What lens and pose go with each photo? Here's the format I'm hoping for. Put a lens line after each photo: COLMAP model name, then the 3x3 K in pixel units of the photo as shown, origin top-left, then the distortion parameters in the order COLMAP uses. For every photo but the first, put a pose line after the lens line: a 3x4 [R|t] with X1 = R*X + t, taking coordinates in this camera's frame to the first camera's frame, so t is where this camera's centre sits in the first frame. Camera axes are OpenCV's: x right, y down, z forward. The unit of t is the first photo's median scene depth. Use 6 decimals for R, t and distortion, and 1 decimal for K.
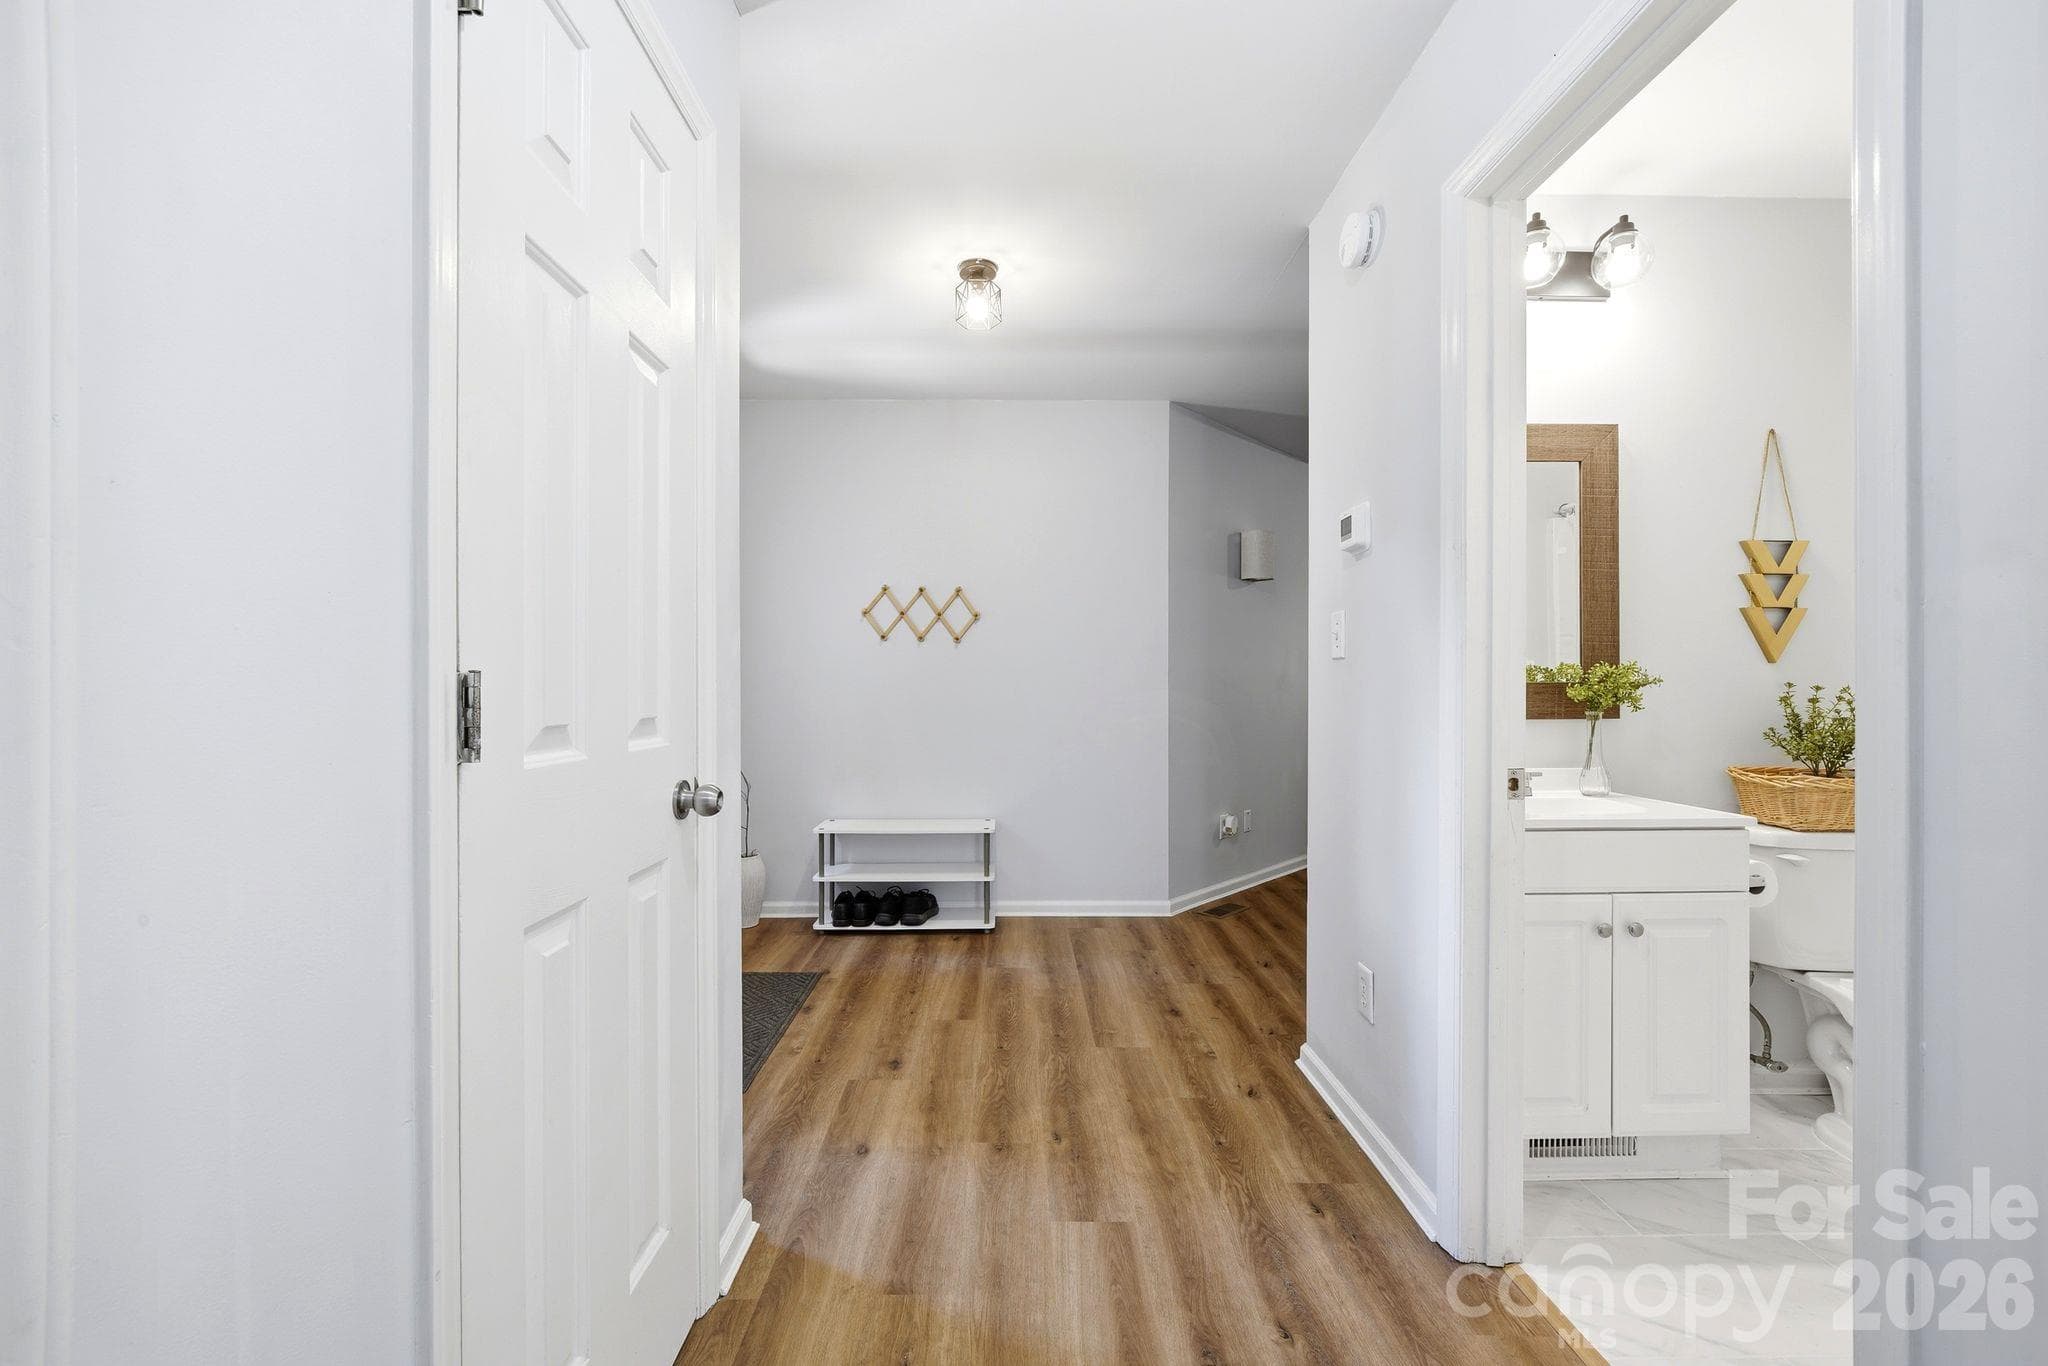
lens RADIAL K [[828.3, 0, 1019.7], [0, 828.3, 687.3], [0, 0, 1]] dist [-0.004524, -0.000001]
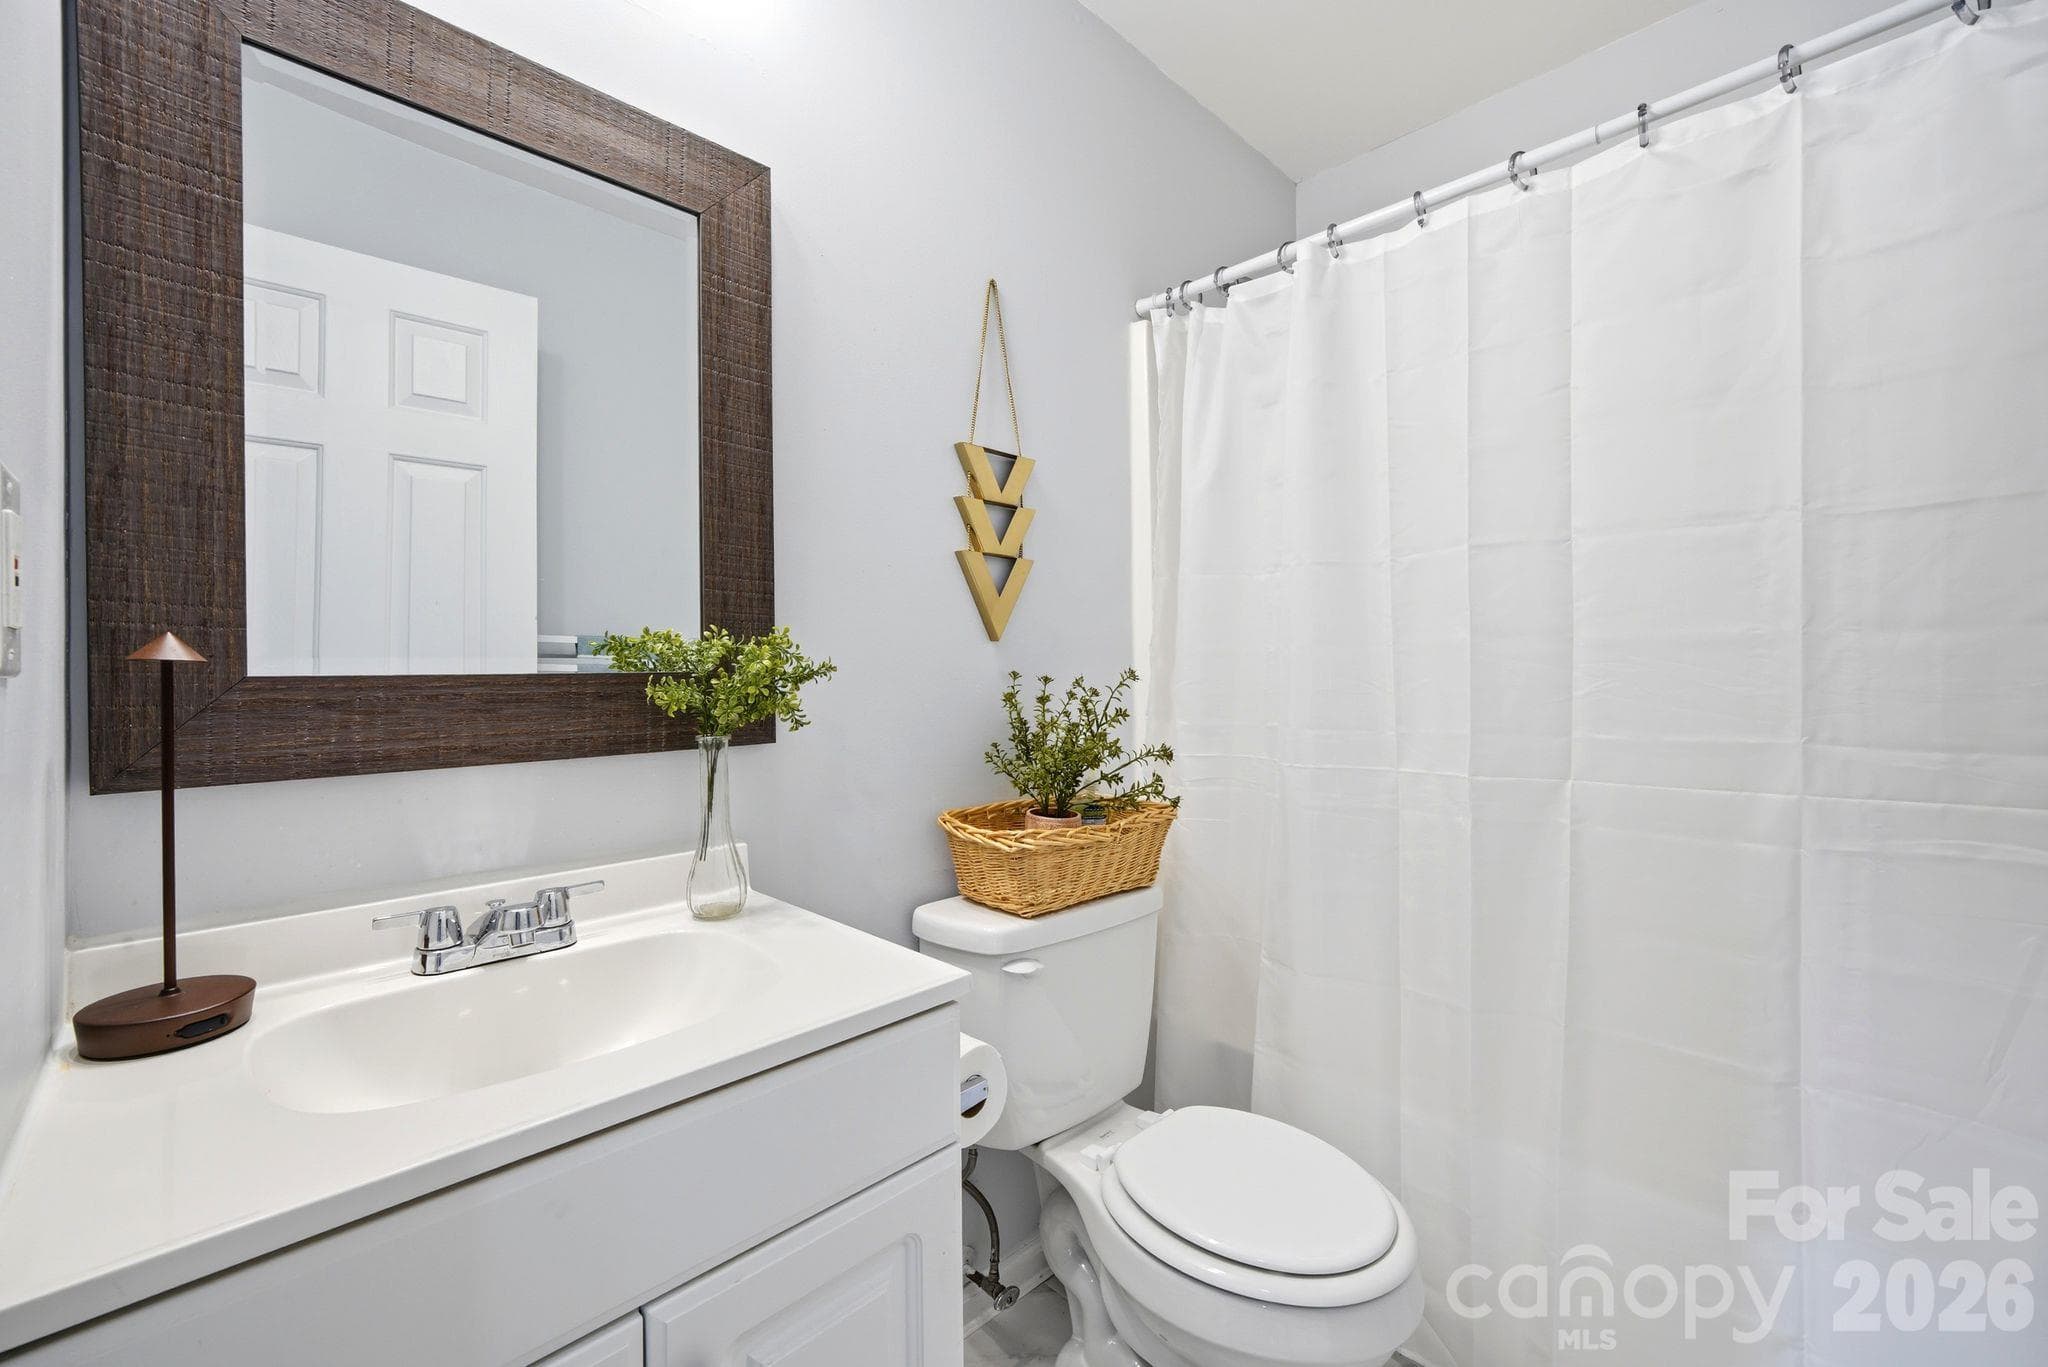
lens RADIAL K [[828.3, 0, 1024.0], [0, 828.3, 671.0], [0, 0, 1]] dist [-0.004524, -0.000001]
pose [[0.710901, -0.001419, 0.703291, 0.483608], [0.006133, 0.999972, -0.004181, -0.003286], [-0.703266, 0.007286, 0.710890, 0.535216]]
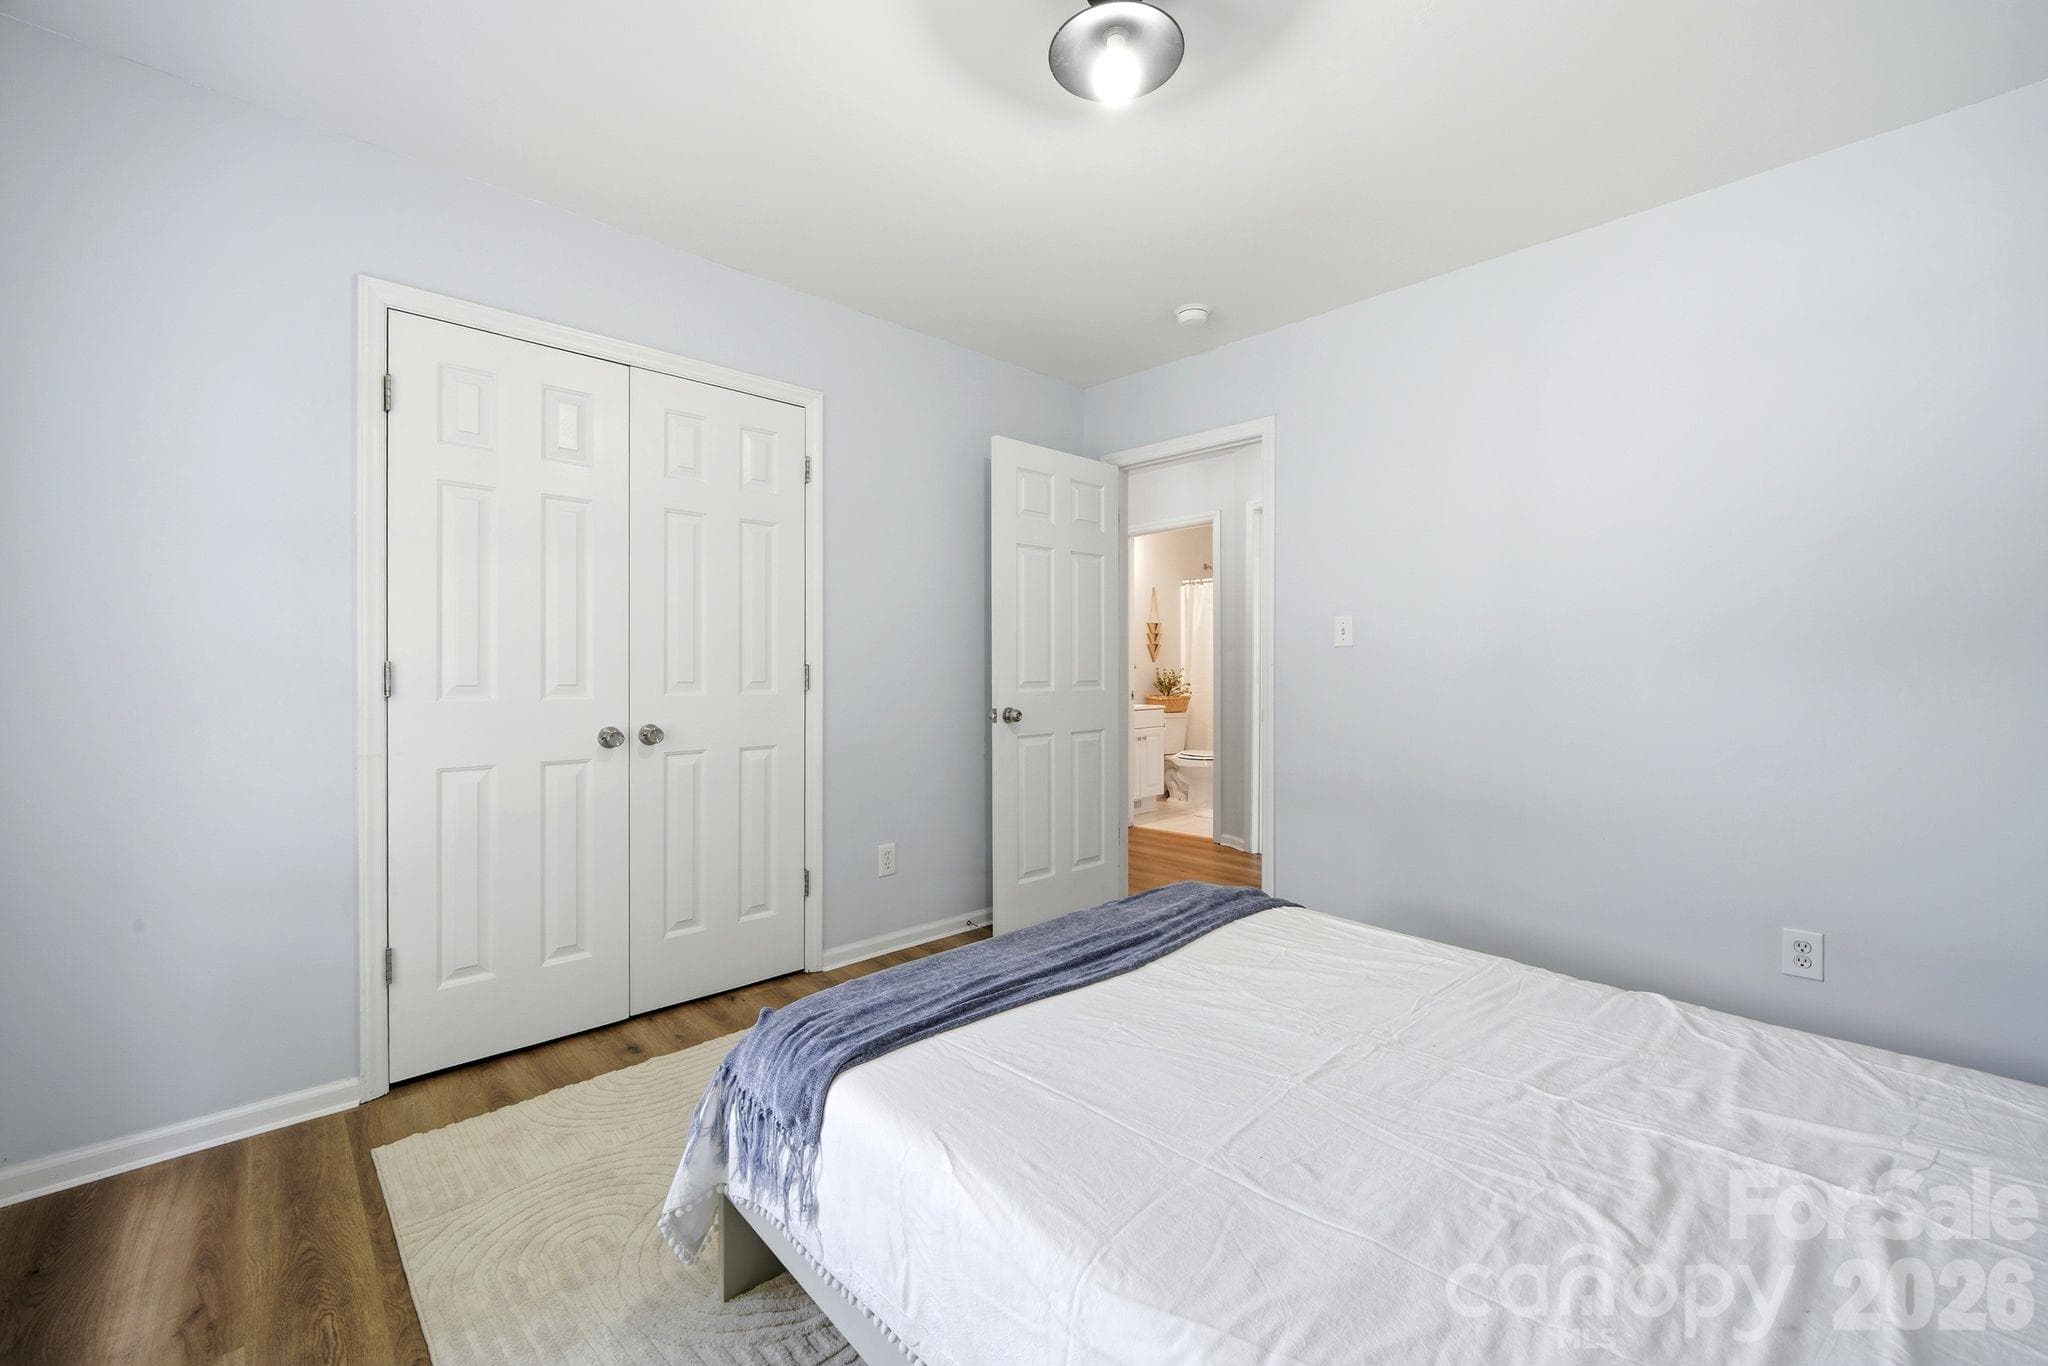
lens RADIAL K [[828.3, 0, 1030.1], [0, 828.3, 688.7], [0, 0, 1]] dist [-0.004524, -0.000001]
pose [[0.729393, 0.004165, 0.684082, -1.654237], [0.002806, 0.999955, -0.009080, 0.103593], [-0.684089, 0.008542, 0.729348, -1.023005]]
